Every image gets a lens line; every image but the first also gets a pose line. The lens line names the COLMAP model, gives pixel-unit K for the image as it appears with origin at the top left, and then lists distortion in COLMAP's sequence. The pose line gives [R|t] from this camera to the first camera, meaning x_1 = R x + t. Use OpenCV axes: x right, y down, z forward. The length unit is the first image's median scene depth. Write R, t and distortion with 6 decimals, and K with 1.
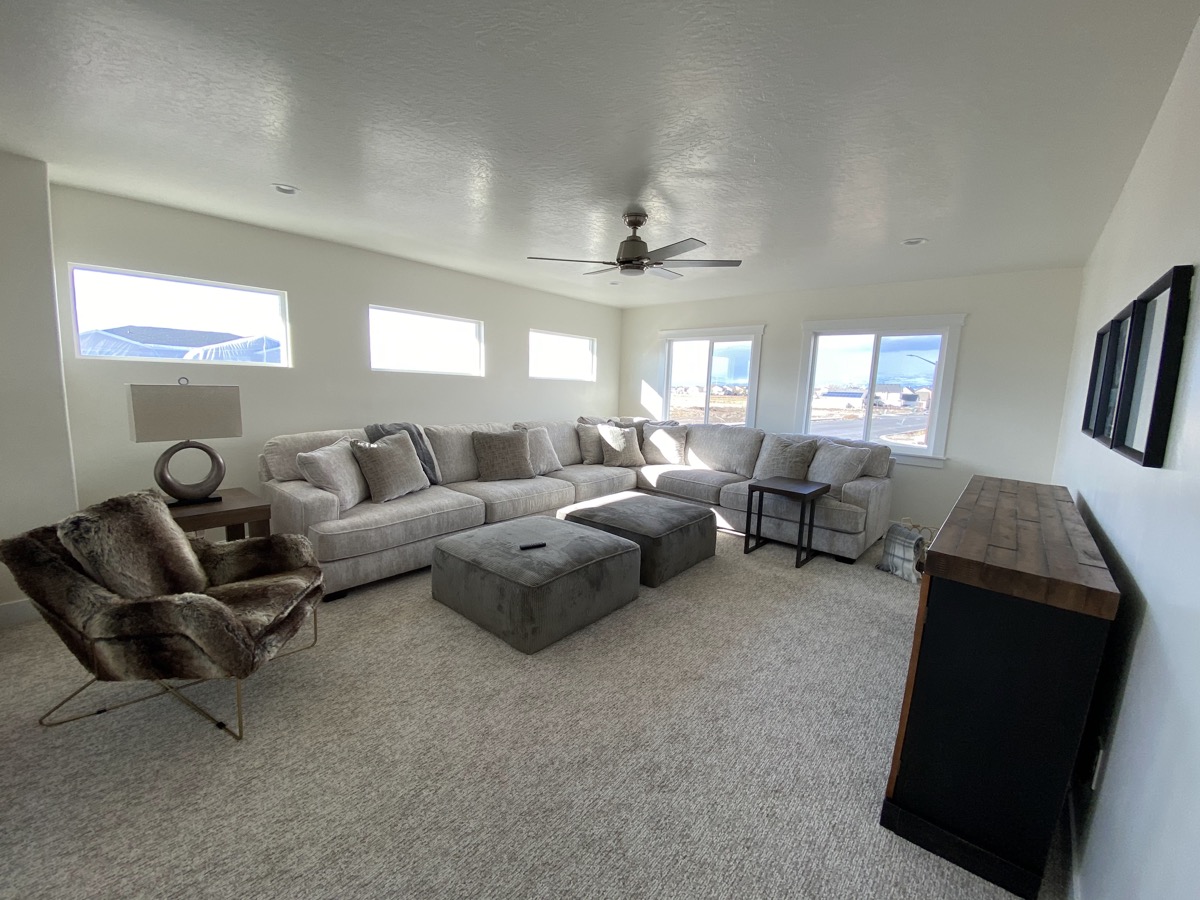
lens RADIAL K [[482.9, 0, 600.0], [0, 482.9, 450.0], [0, 0, 1]] dist [0.001297, -0.012712]
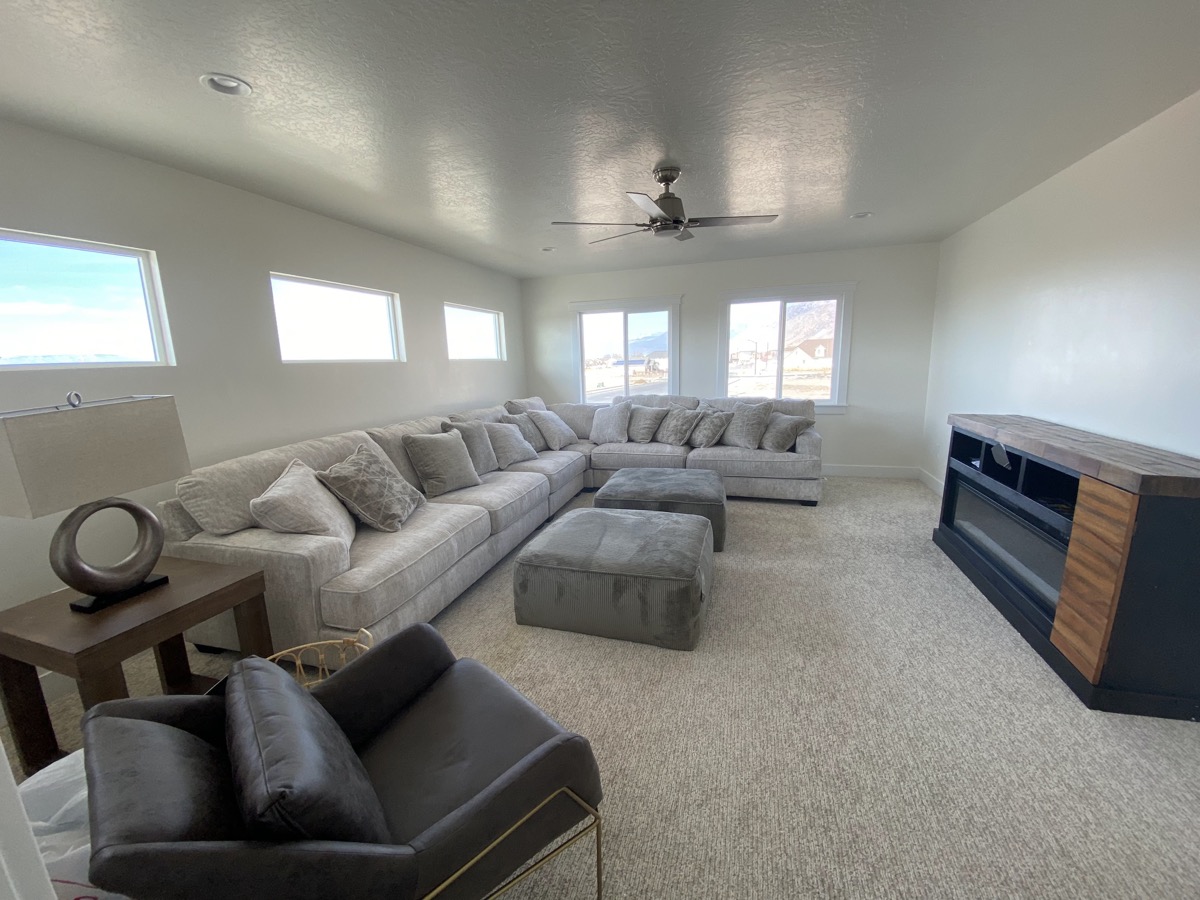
lens RADIAL K [[486.2, 0, 599.0], [0, 486.2, 460.5], [0, 0, 1]] dist [0.021441, -0.012848]
pose [[0.913720, -0.142737, 0.380451, -0.419103], [0.115973, 0.988936, 0.092500, -0.040970], [-0.389444, -0.040397, 0.920164, 0.161080]]
